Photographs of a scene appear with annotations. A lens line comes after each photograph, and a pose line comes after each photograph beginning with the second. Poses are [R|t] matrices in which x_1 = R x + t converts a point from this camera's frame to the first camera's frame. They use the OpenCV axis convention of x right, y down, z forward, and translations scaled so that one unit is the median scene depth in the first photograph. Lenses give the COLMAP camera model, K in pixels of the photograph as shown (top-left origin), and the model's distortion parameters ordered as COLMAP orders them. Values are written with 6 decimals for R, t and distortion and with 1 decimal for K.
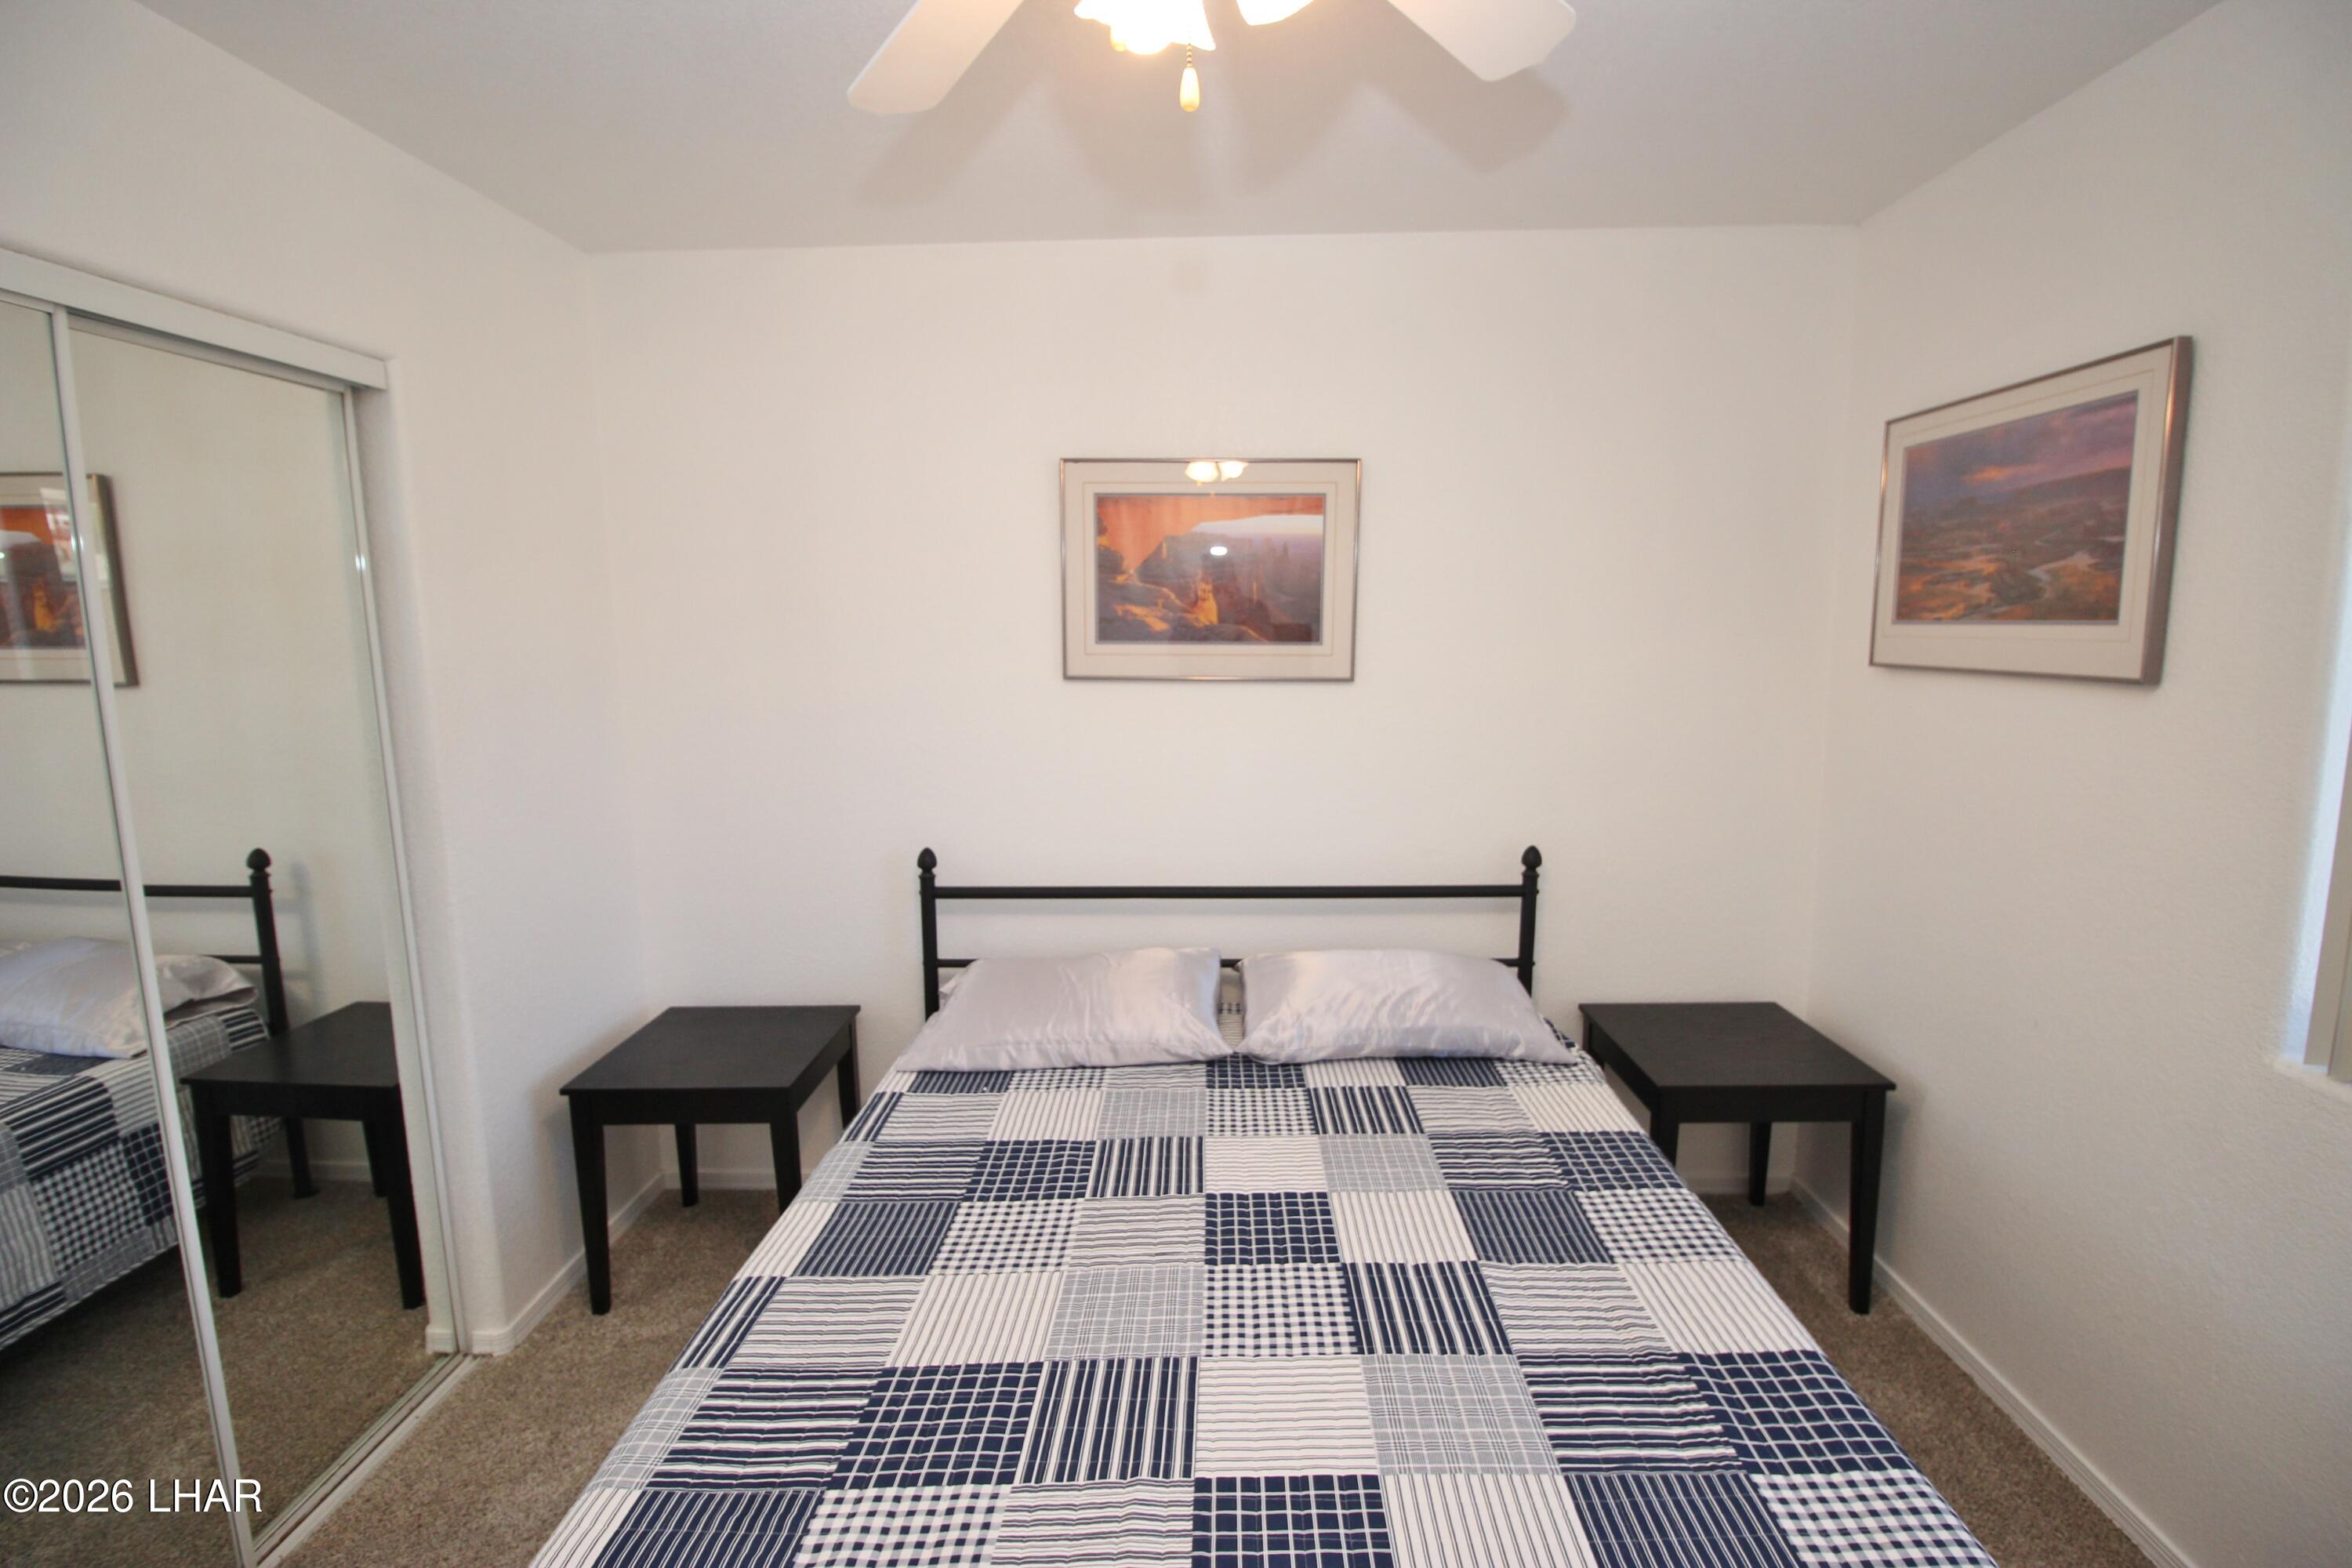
lens RADIAL K [[1082.0, 0, 1181.8], [0, 1082.0, 770.6], [0, 0, 1]] dist [-0.003211, -0.000600]
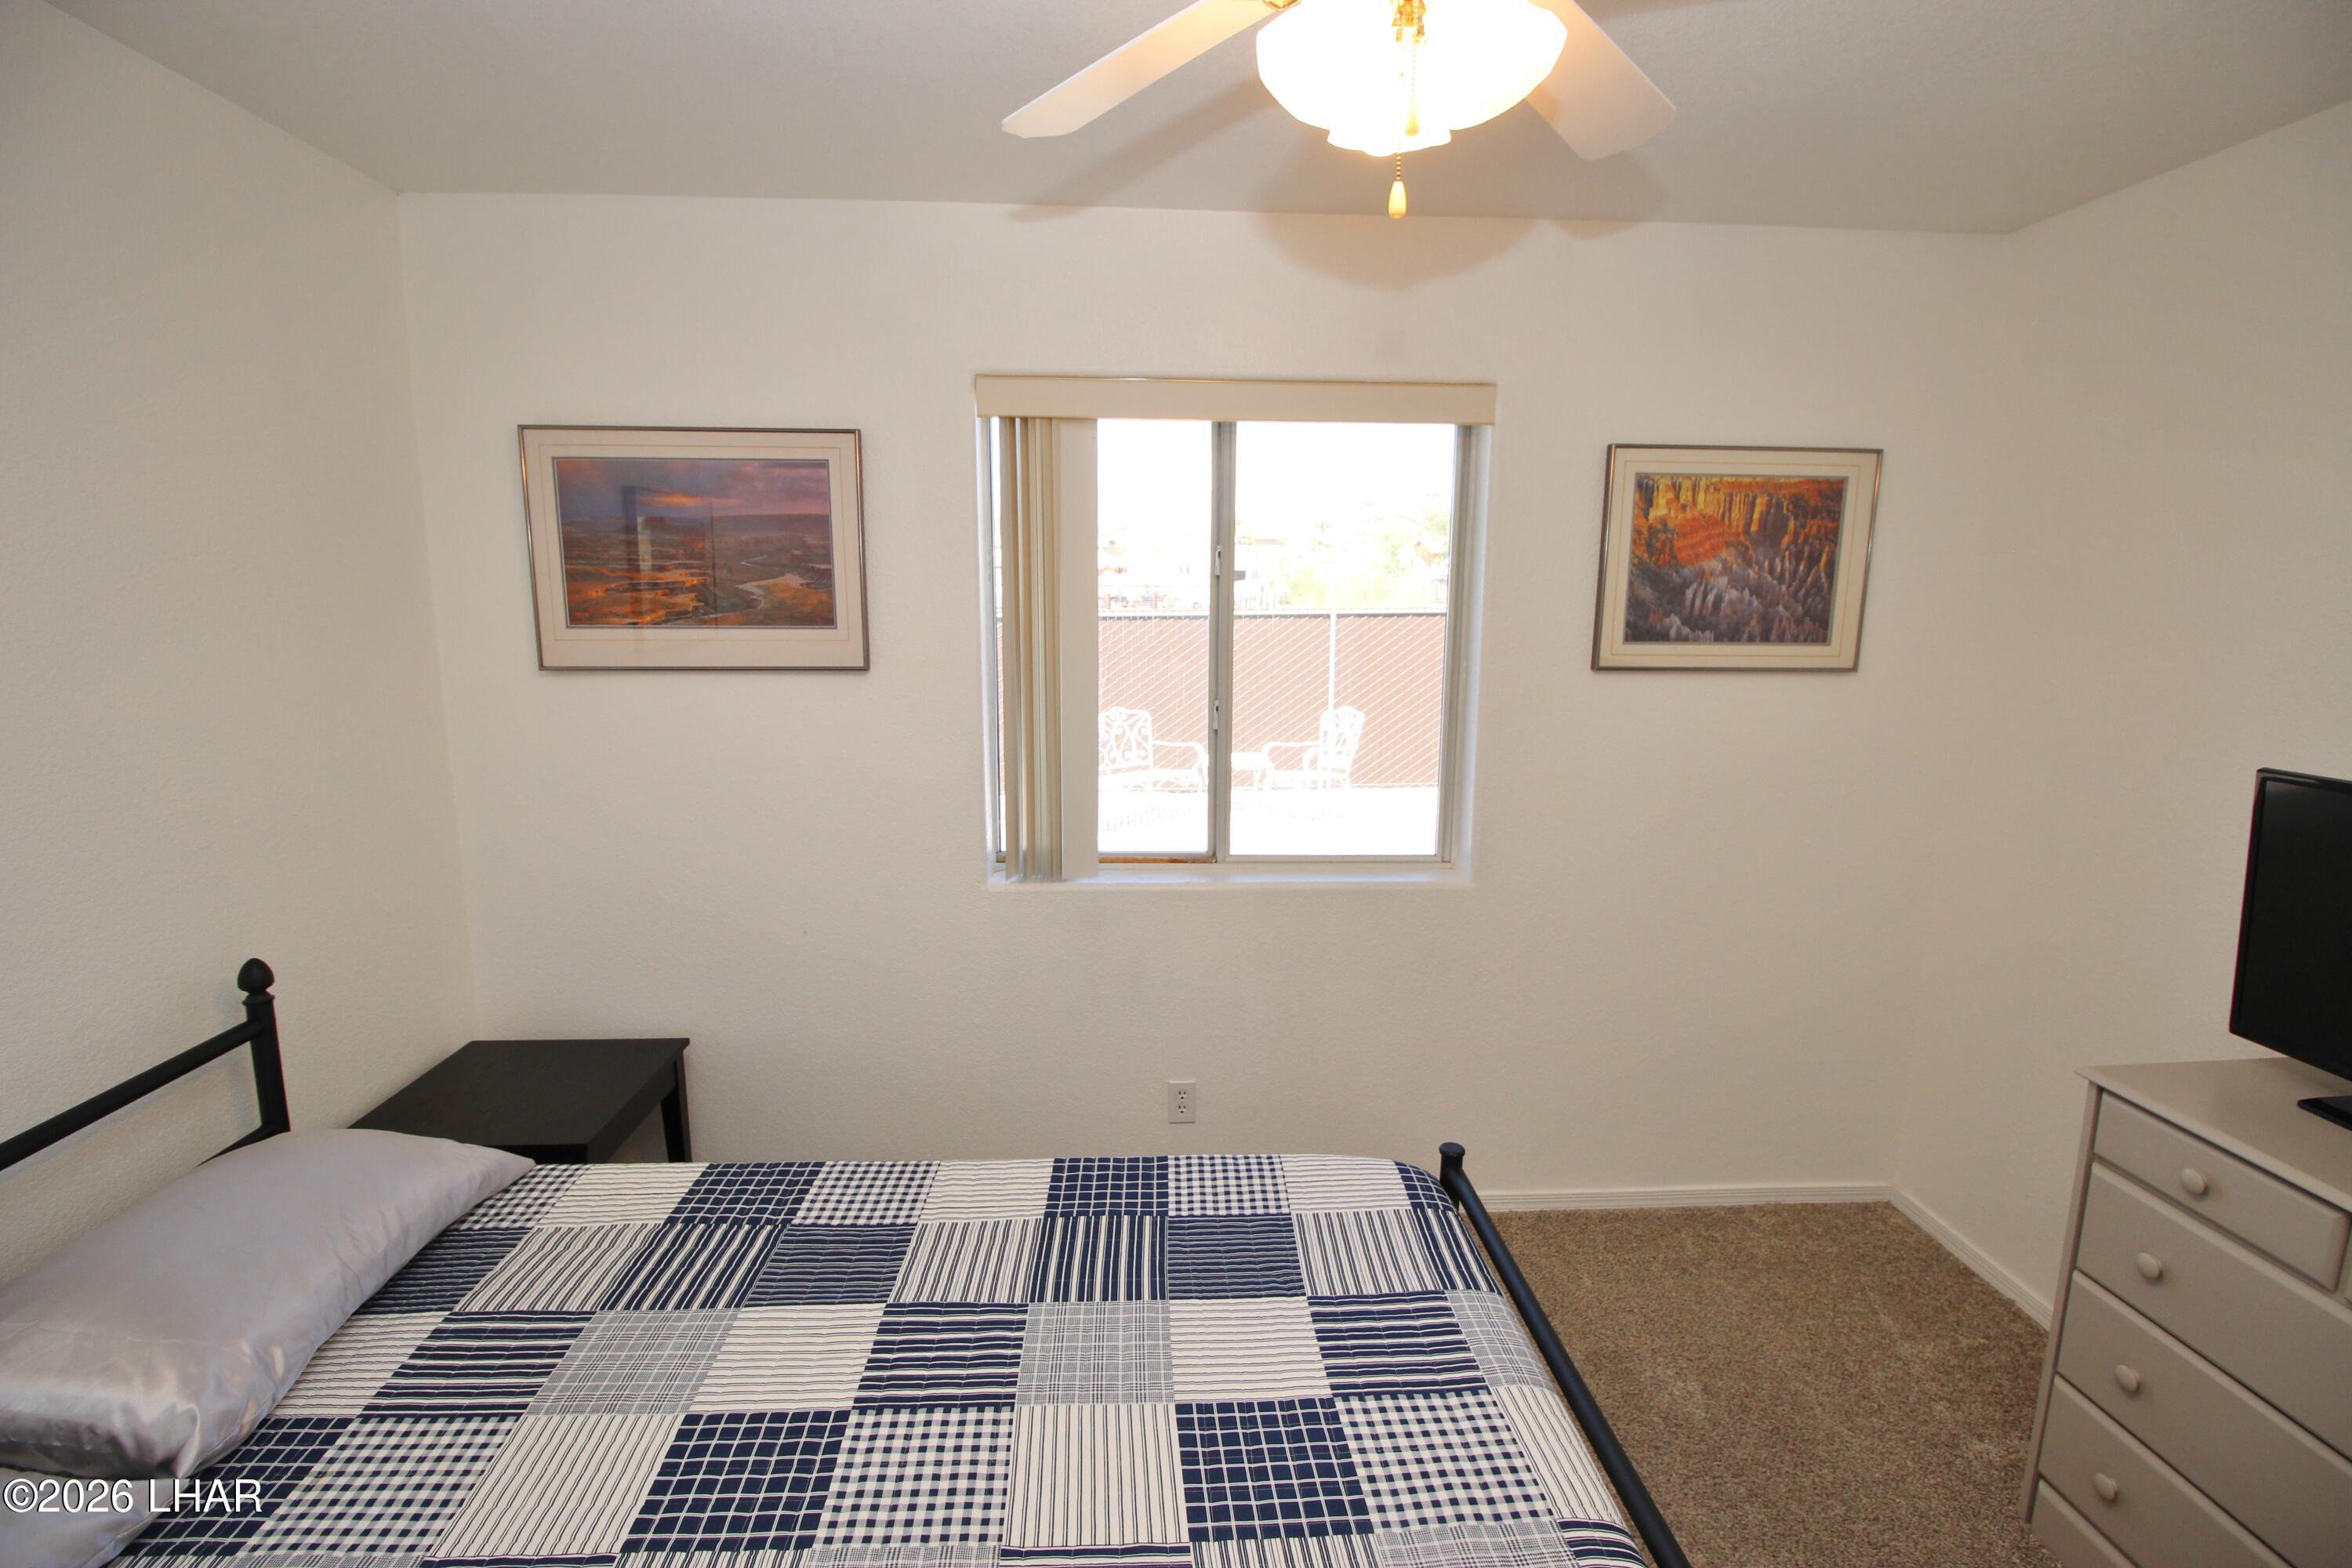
lens RADIAL K [[1087.7, 0, 1187.5], [0, 1087.7, 776.1], [0, 0, 1]] dist [0.001659, -0.013314]
pose [[-0.081090, -0.147018, 0.985804, -0.537934], [0.133662, 0.978524, 0.156926, -0.101807], [-0.987704, 0.144489, -0.059698, 0.621444]]
